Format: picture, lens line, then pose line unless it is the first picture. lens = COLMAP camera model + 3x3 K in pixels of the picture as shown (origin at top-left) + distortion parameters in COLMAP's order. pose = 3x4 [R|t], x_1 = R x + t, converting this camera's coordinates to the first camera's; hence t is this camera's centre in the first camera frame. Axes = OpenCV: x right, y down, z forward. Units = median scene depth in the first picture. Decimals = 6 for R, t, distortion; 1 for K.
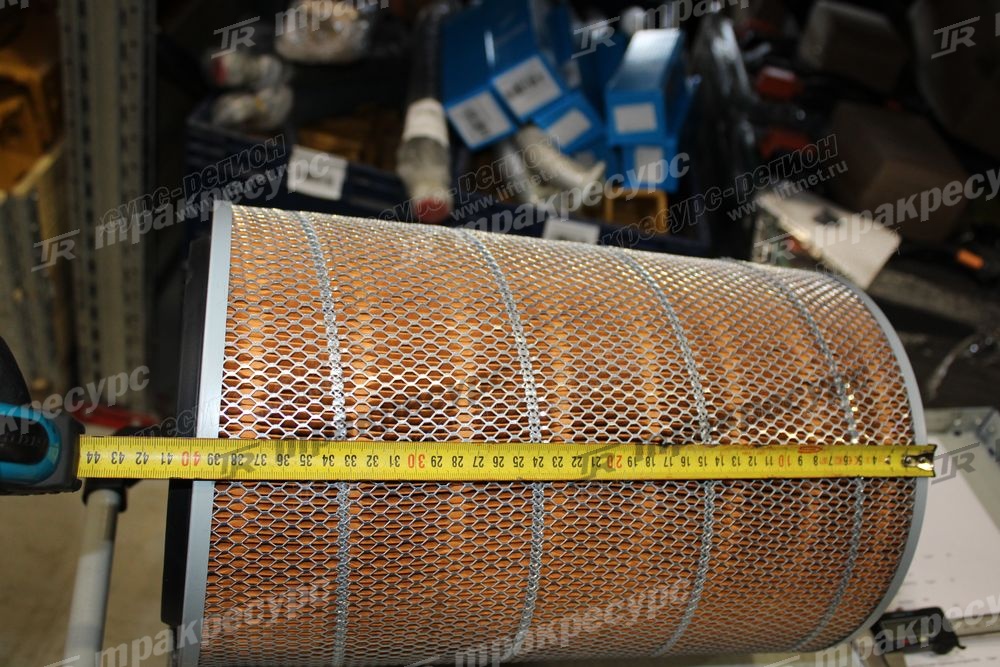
lens RADIAL K [[953.7, 0, 501.4], [0, 953.7, 306.5], [0, 0, 1]] dist [-0.141336, 0.142102]
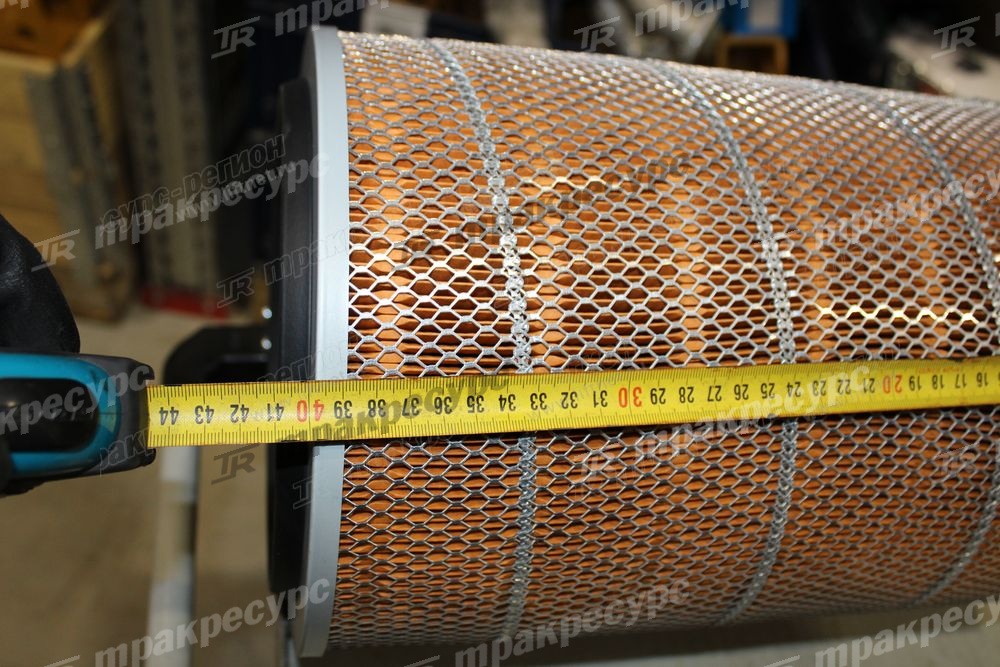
lens RADIAL K [[953.7, 0, 501.4], [0, 953.7, 306.5], [0, 0, 1]] dist [-0.141336, 0.142102]
pose [[0.997729, -0.017294, -0.065092, -0.137853], [0.025956, 0.990549, 0.134678, 0.008522], [0.062147, -0.136062, 0.988749, 0.318892]]
